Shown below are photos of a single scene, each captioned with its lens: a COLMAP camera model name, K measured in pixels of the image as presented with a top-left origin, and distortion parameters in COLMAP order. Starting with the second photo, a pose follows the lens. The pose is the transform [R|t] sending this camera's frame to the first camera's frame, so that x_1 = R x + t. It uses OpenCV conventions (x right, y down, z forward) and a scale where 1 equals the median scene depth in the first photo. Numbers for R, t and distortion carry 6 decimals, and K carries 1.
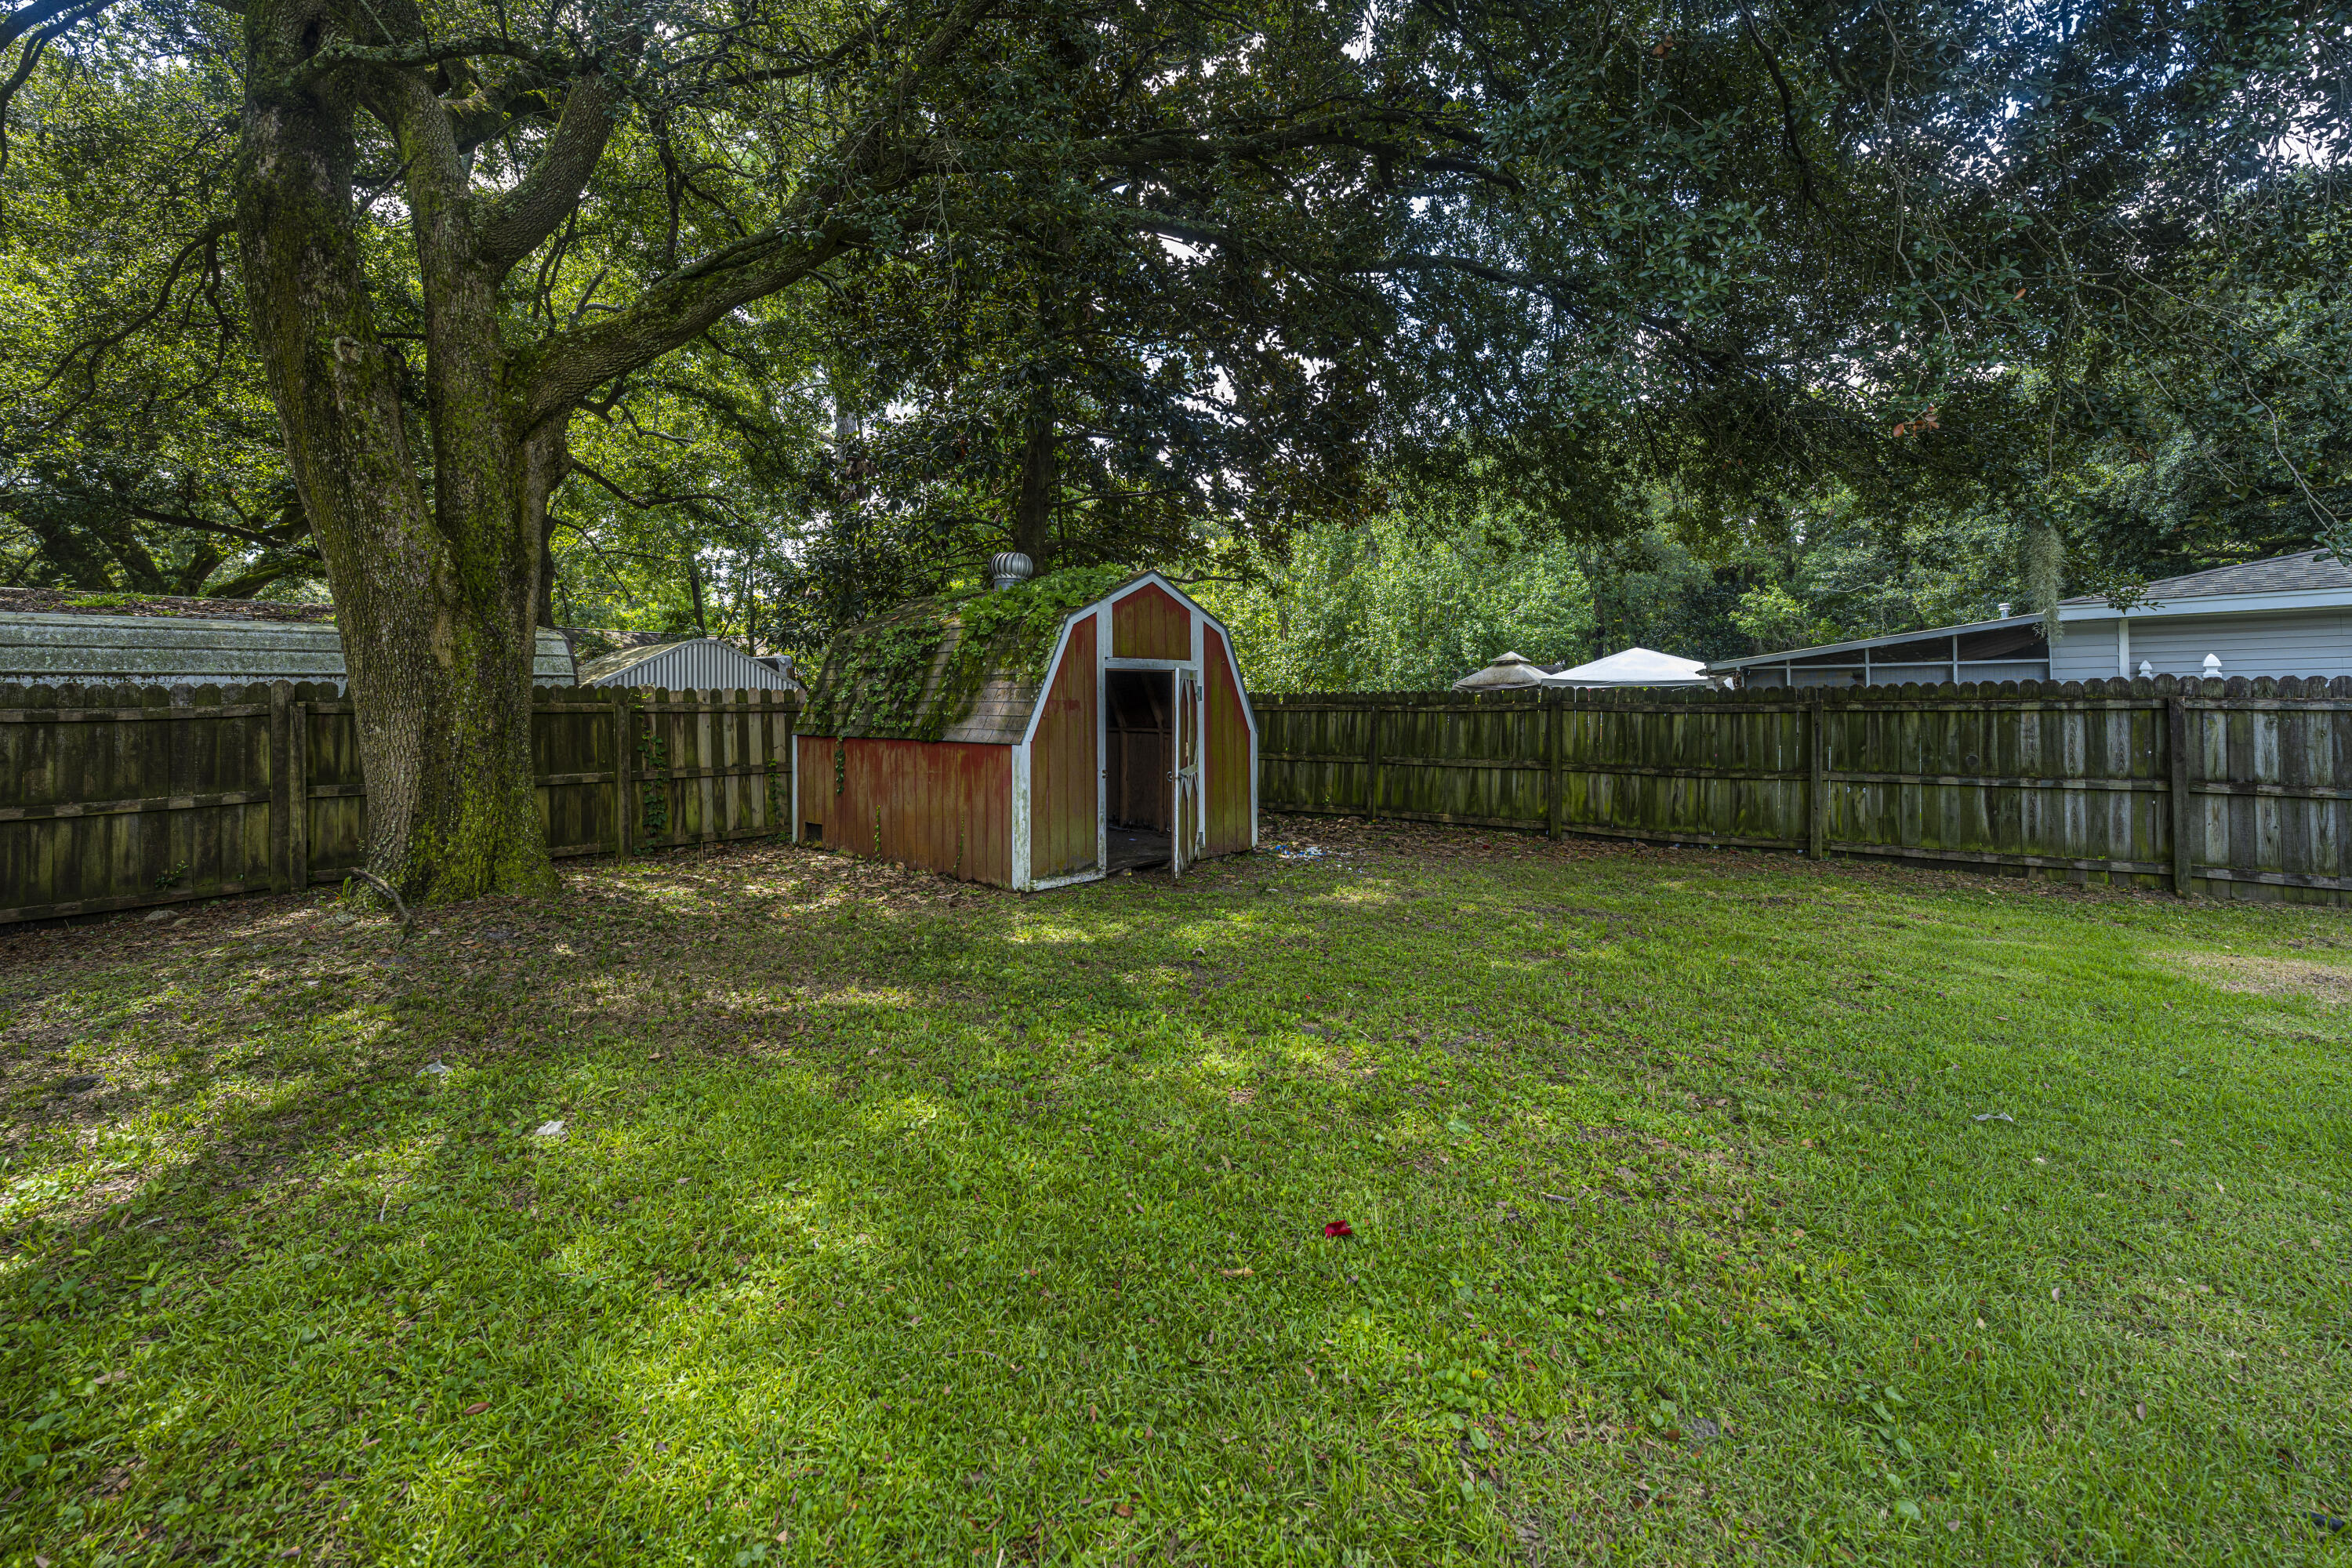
lens RADIAL K [[973.0, 0, 1162.6], [0, 973.0, 695.0], [0, 0, 1]] dist [-0.000961, 0.000016]
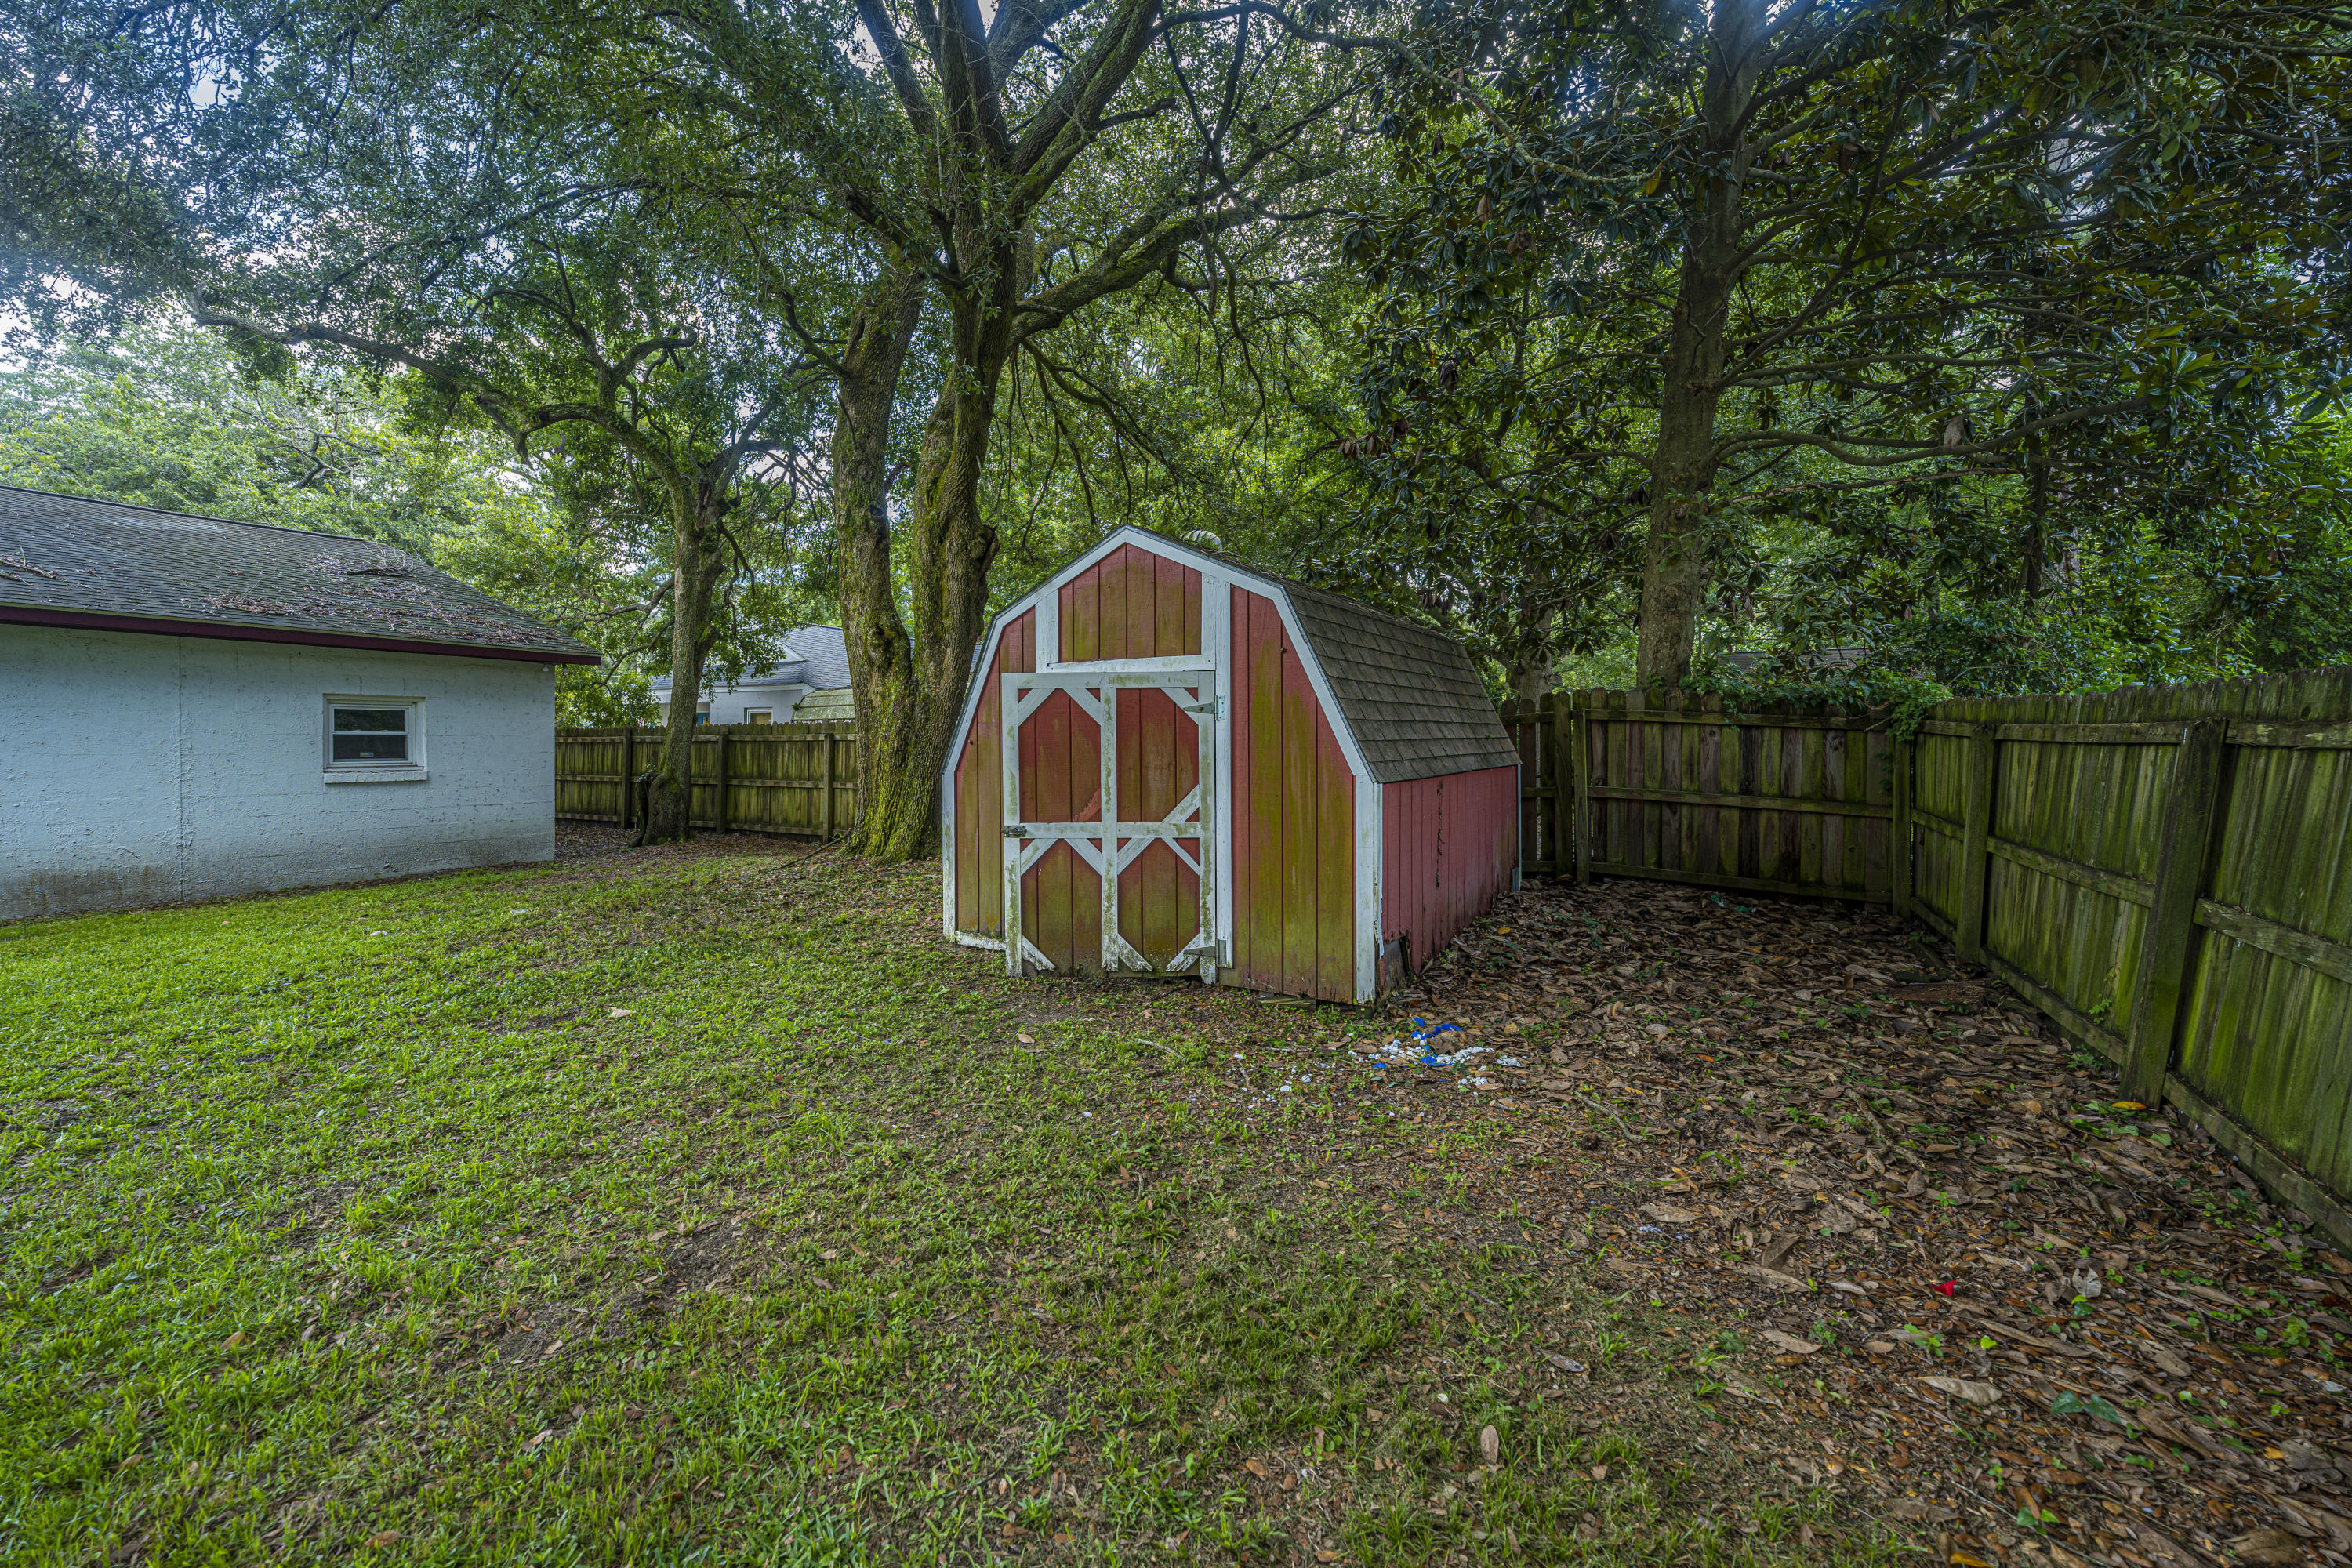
lens RADIAL K [[949.2, 0, 1126.2], [0, 949.2, 750.4], [0, 0, 1]] dist [-0.000428, -0.000090]
pose [[0.160185, 0.015432, -0.986966, 0.671646], [0.006488, 0.999840, 0.016686, 0.015584], [0.987066, -0.009076, 0.160059, 0.946406]]
